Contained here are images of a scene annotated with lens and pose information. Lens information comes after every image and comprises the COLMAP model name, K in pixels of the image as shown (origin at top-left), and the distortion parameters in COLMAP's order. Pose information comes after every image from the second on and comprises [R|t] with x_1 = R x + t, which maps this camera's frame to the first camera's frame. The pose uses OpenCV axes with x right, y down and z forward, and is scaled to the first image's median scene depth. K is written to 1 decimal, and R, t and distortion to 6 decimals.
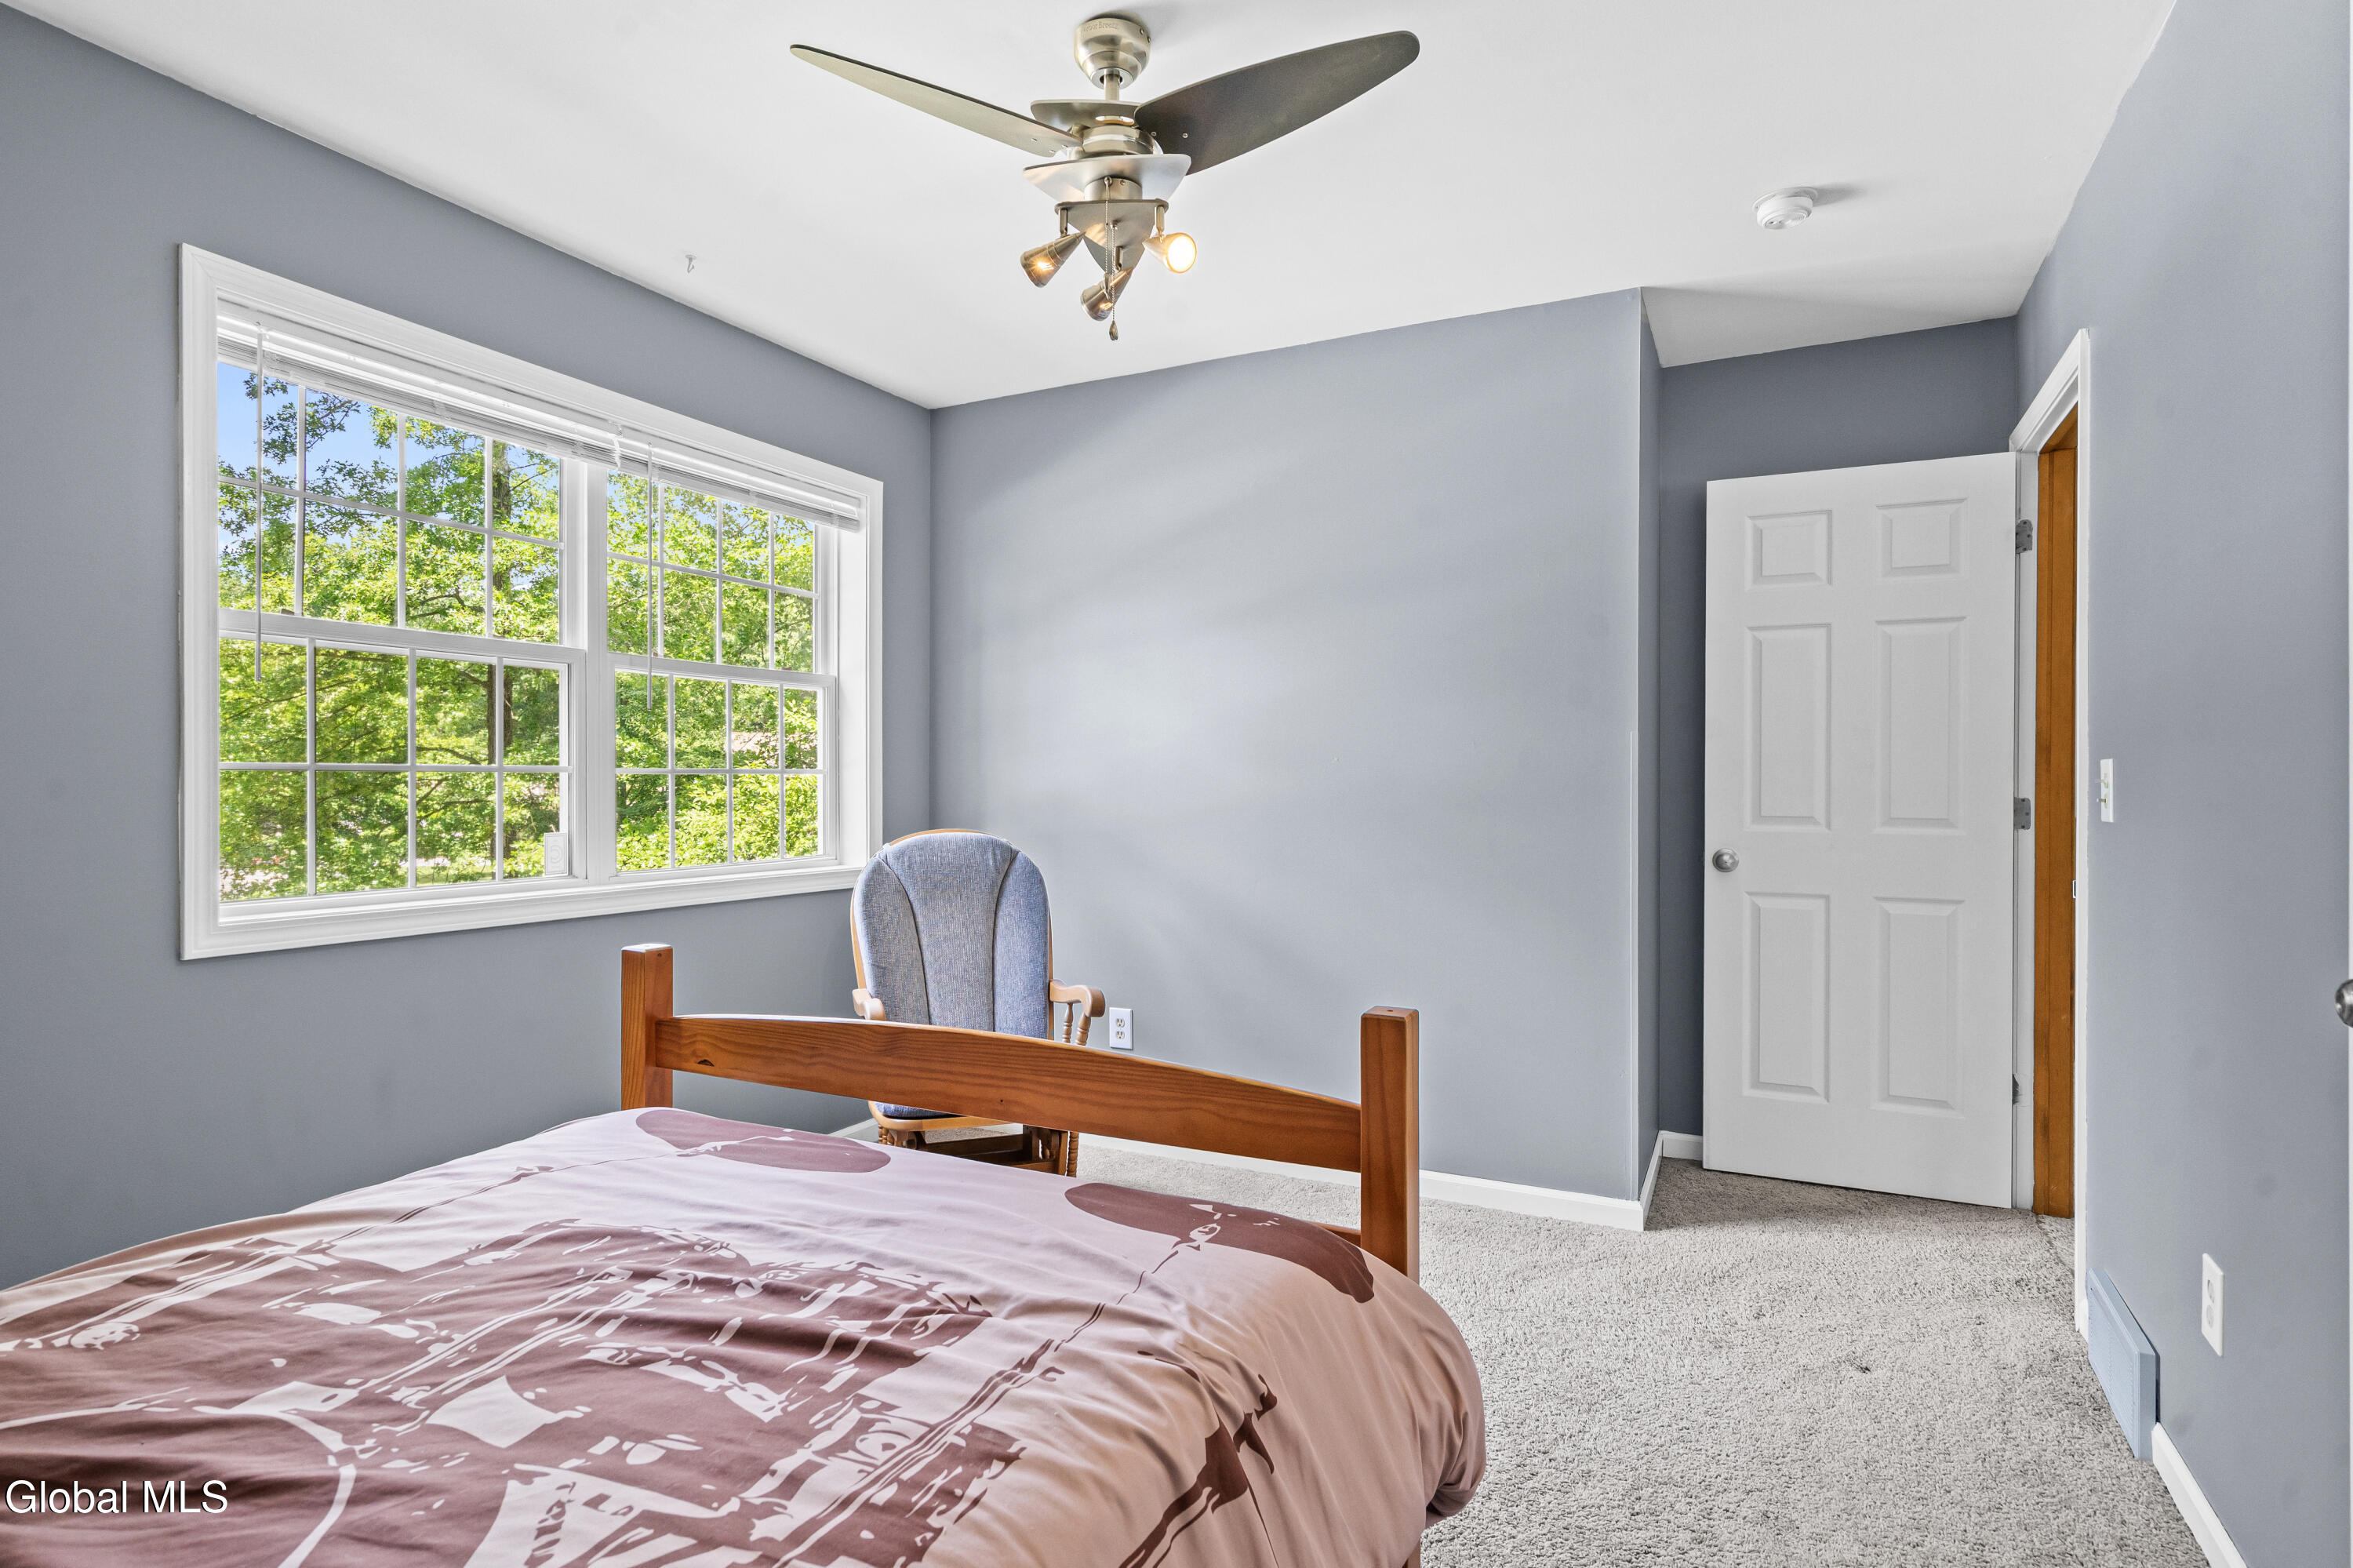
lens RADIAL K [[1218.8, 0, 1169.6], [0, 1218.8, 783.4], [0, 0, 1]] dist [0.002626, 0.001711]
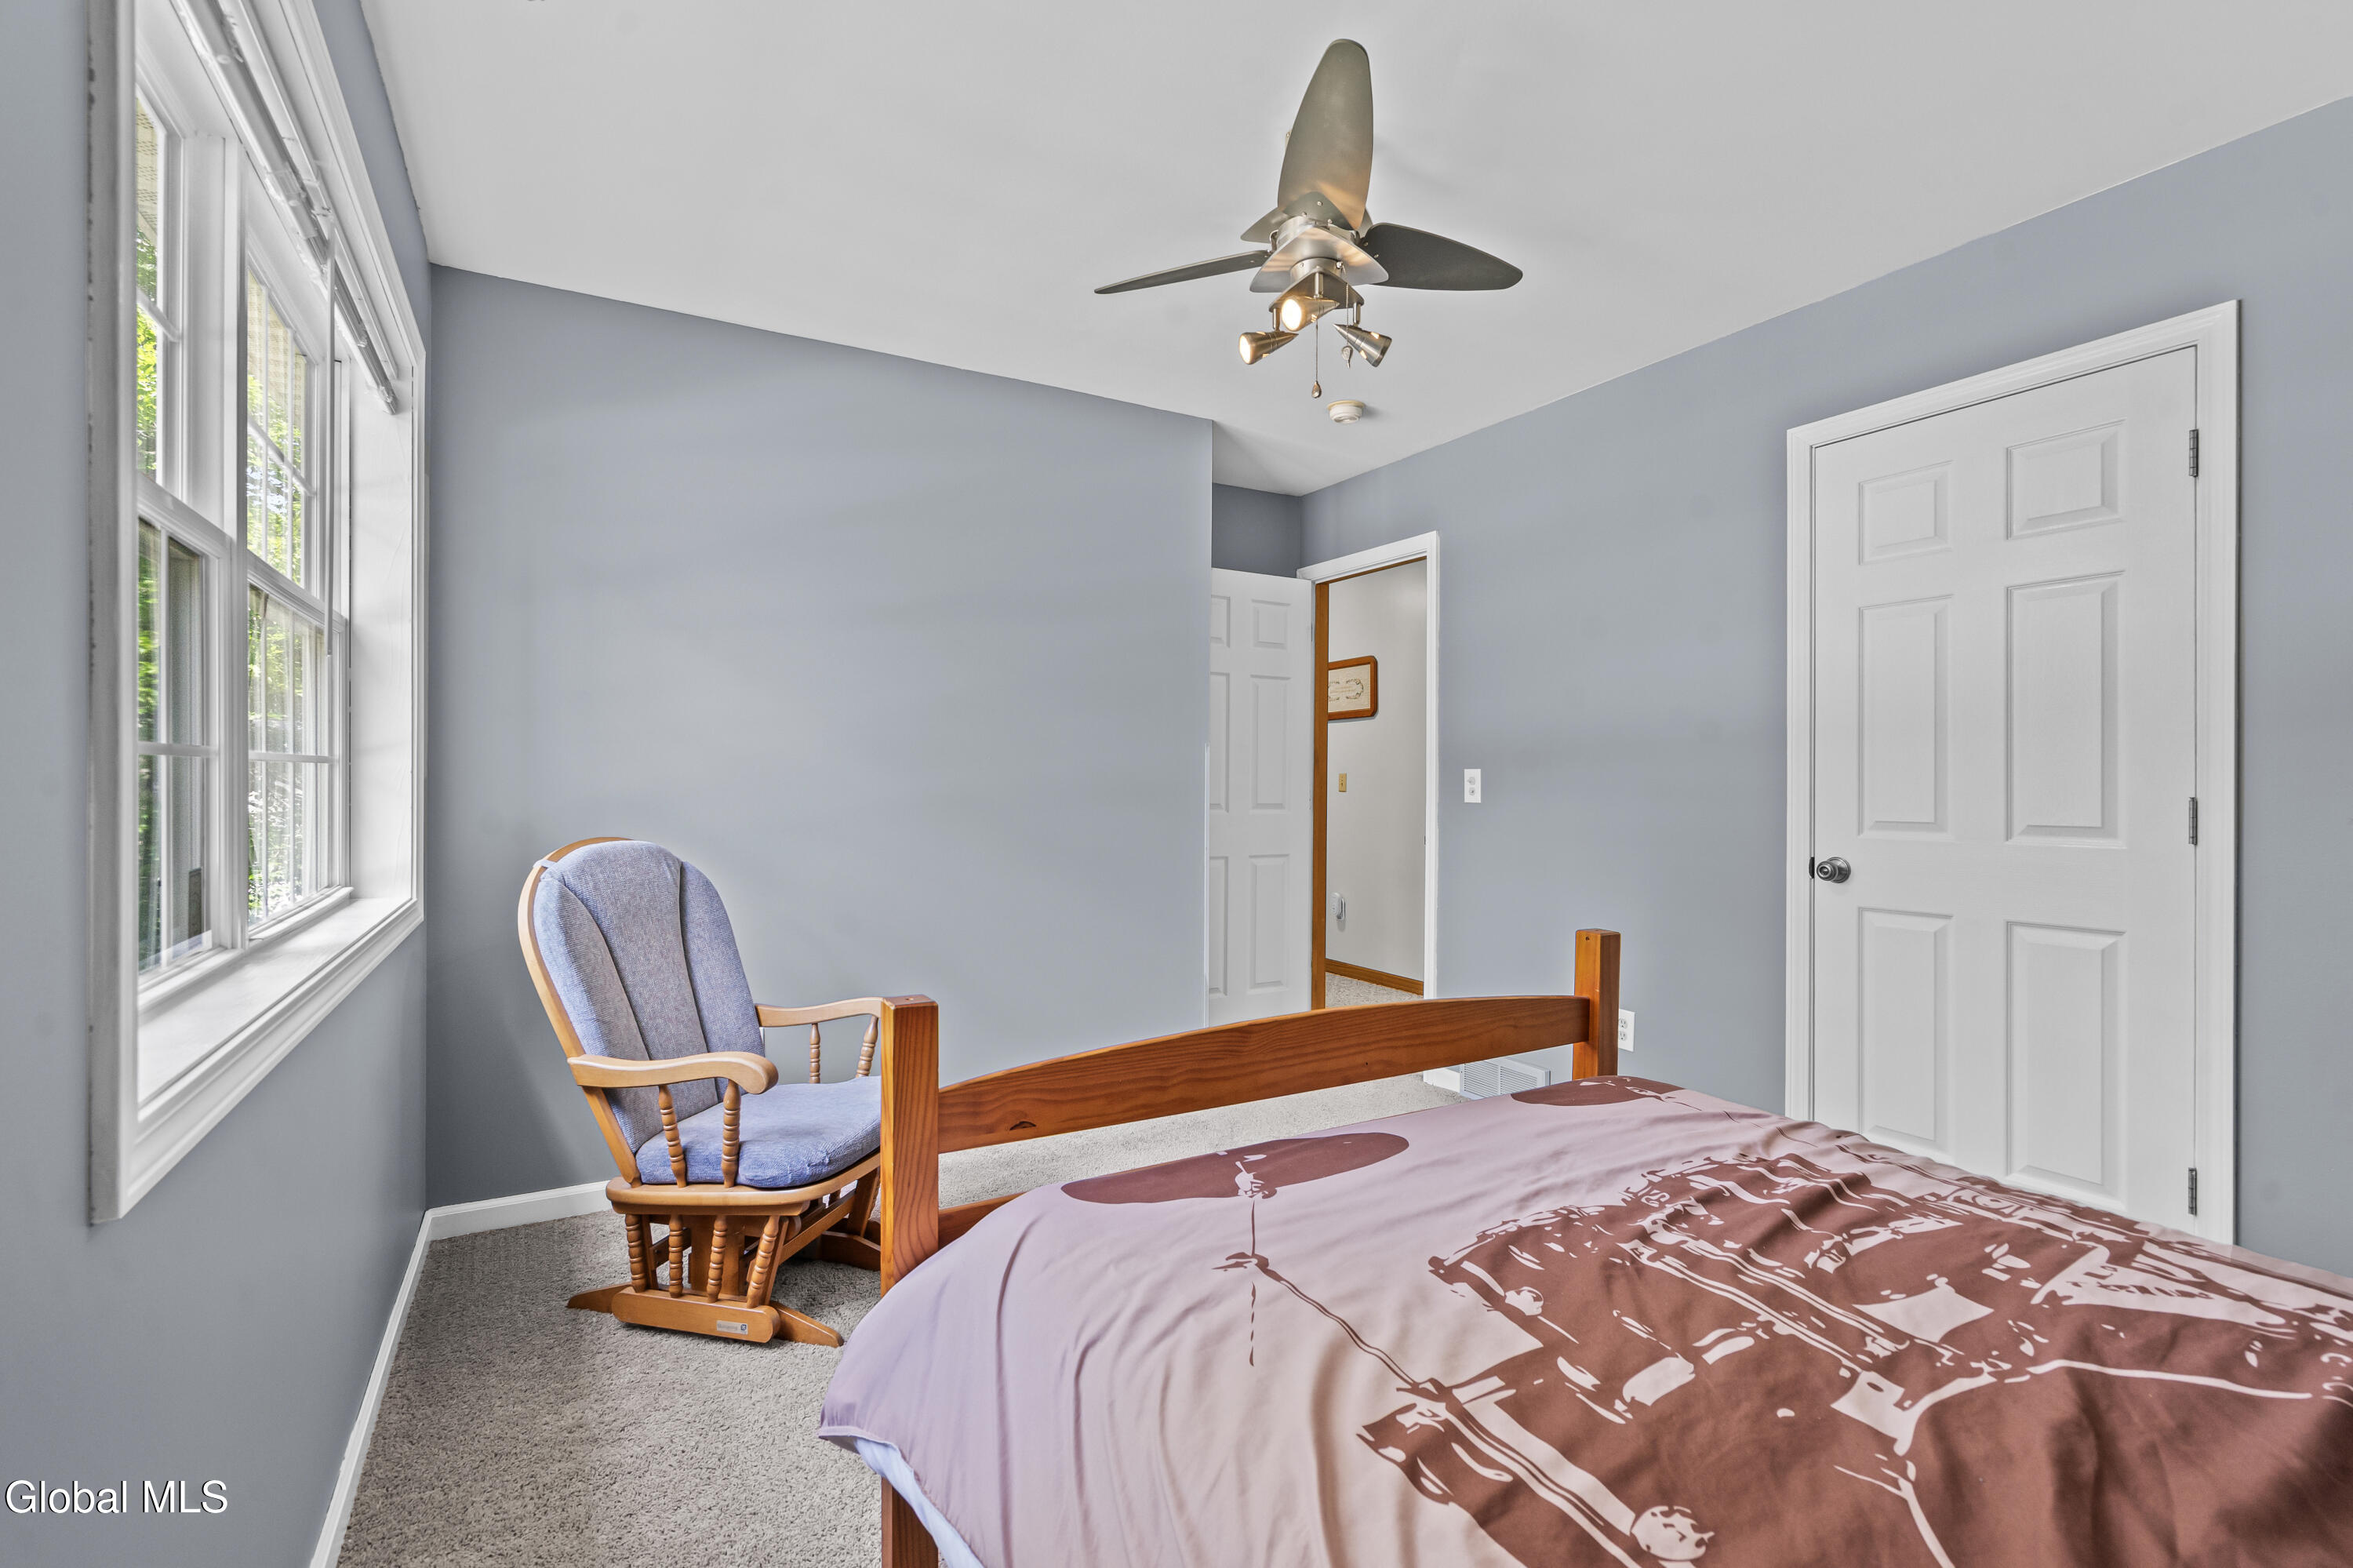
lens RADIAL K [[1074.1, 0, 1179.2], [0, 1074.1, 786.0], [0, 0, 1]] dist [0.001603, 0.001686]
pose [[0.539974, -0.000745, 0.841681, -1.529087], [-0.004851, 0.999980, 0.003997, 0.001851], [-0.841667, -0.006241, 0.539960, 0.877952]]
